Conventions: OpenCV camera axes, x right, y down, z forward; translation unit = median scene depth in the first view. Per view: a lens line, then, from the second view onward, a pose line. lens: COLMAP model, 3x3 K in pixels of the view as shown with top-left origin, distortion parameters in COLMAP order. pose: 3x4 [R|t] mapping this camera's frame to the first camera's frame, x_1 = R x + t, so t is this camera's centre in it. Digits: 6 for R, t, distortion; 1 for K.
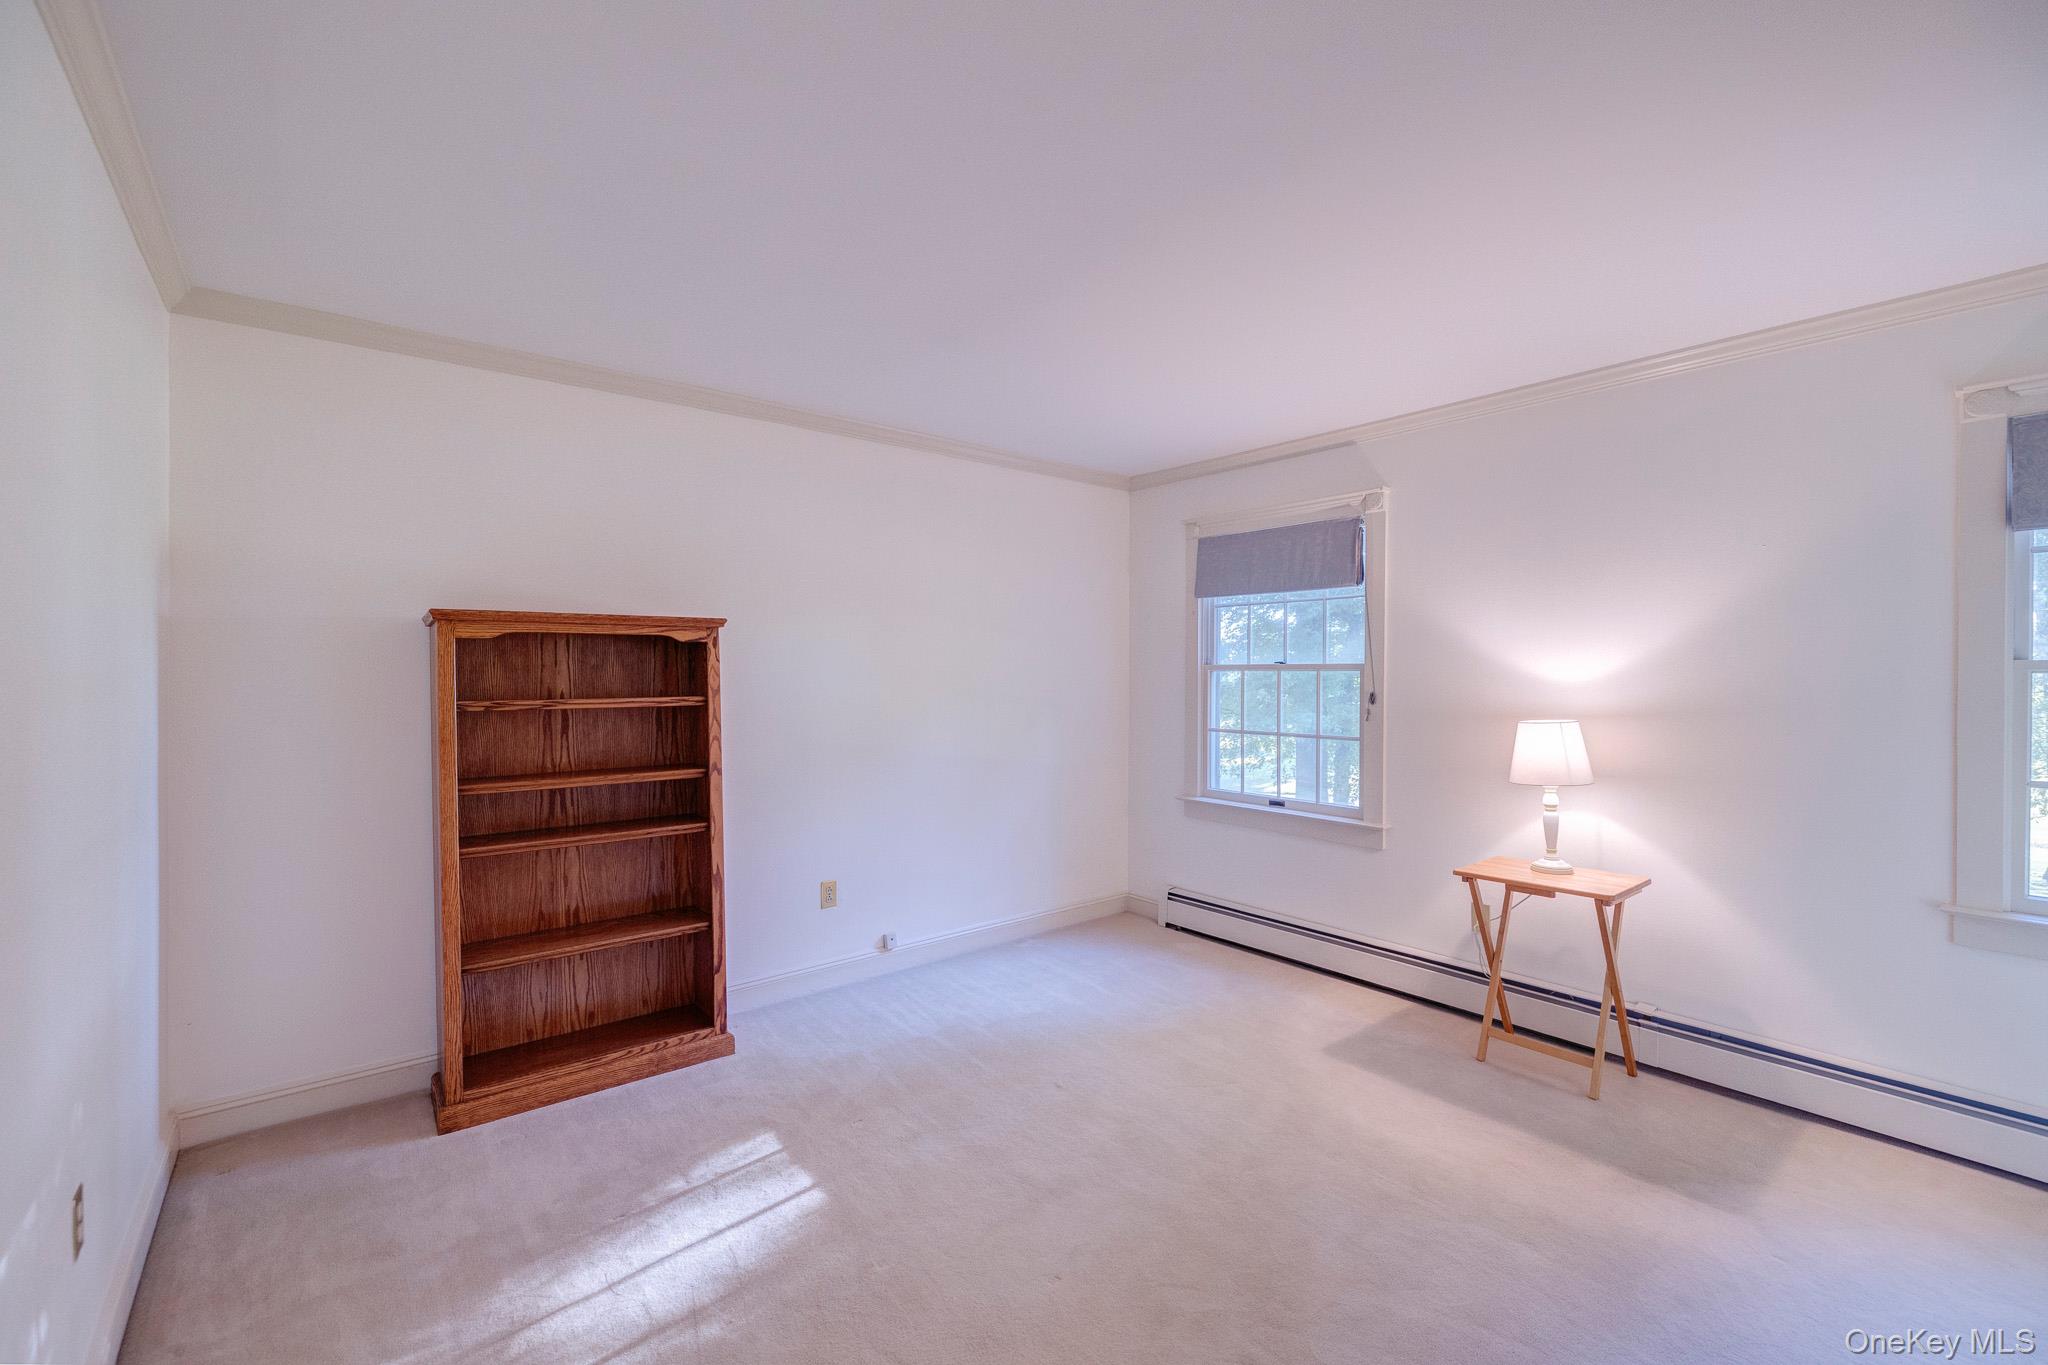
lens RADIAL K [[931.7, 0, 1012.4], [0, 931.7, 673.3], [0, 0, 1]] dist [-0.016325, 0.000075]
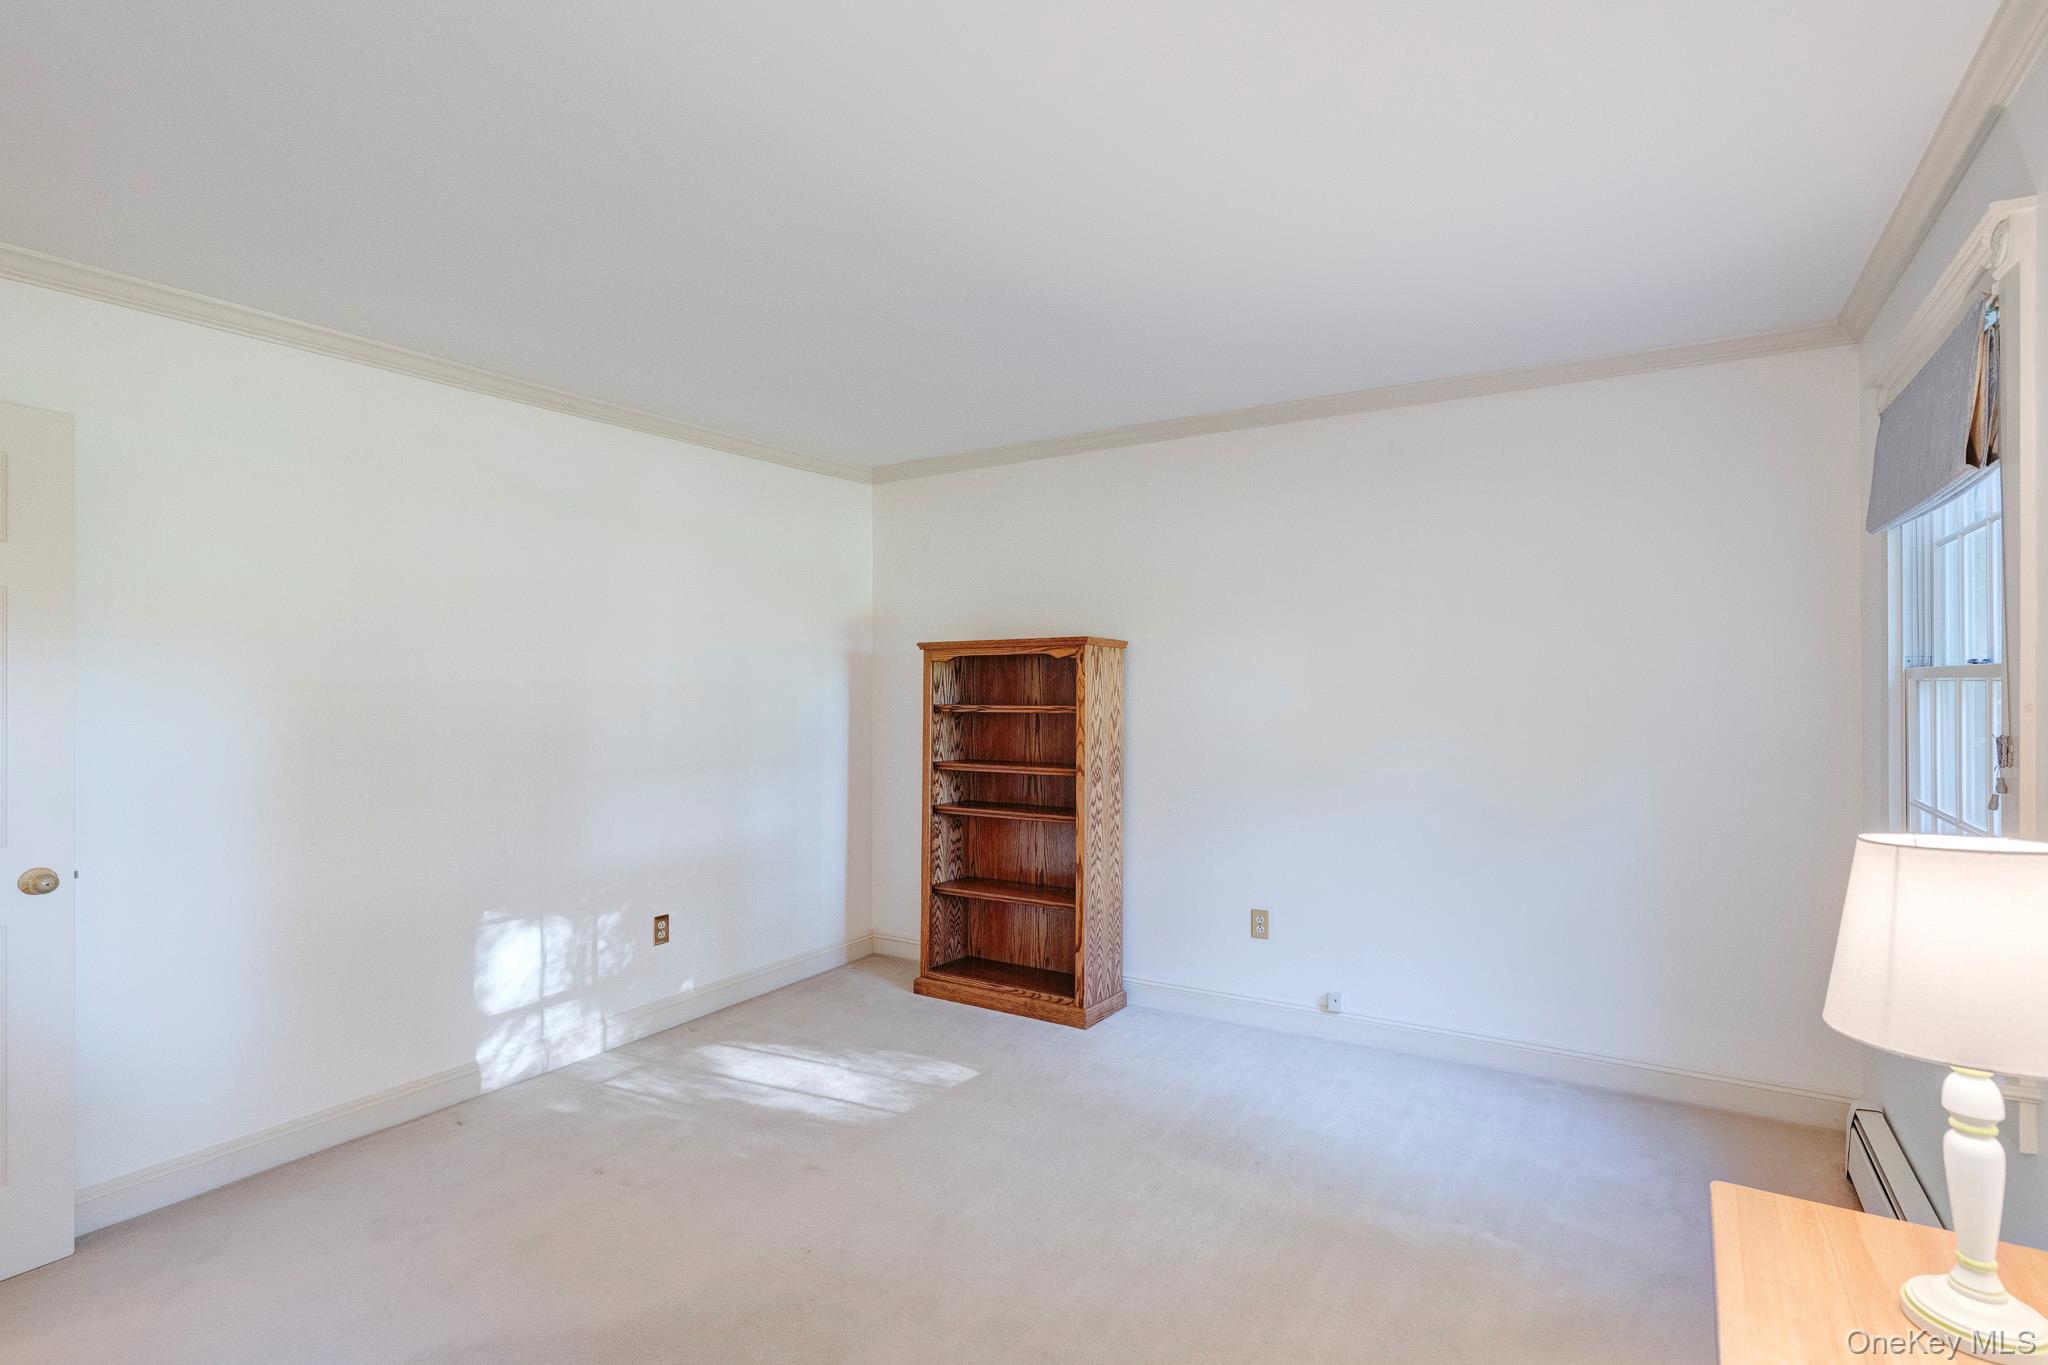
lens RADIAL K [[931.7, 0, 1012.4], [0, 931.7, 673.3], [0, 0, 1]] dist [-0.016325, 0.000075]
pose [[0.304418, -0.011726, -0.952466, 0.733737], [-0.001663, 0.999916, -0.012842, 0.000226], [0.952537, 0.005493, 0.304373, 0.580872]]
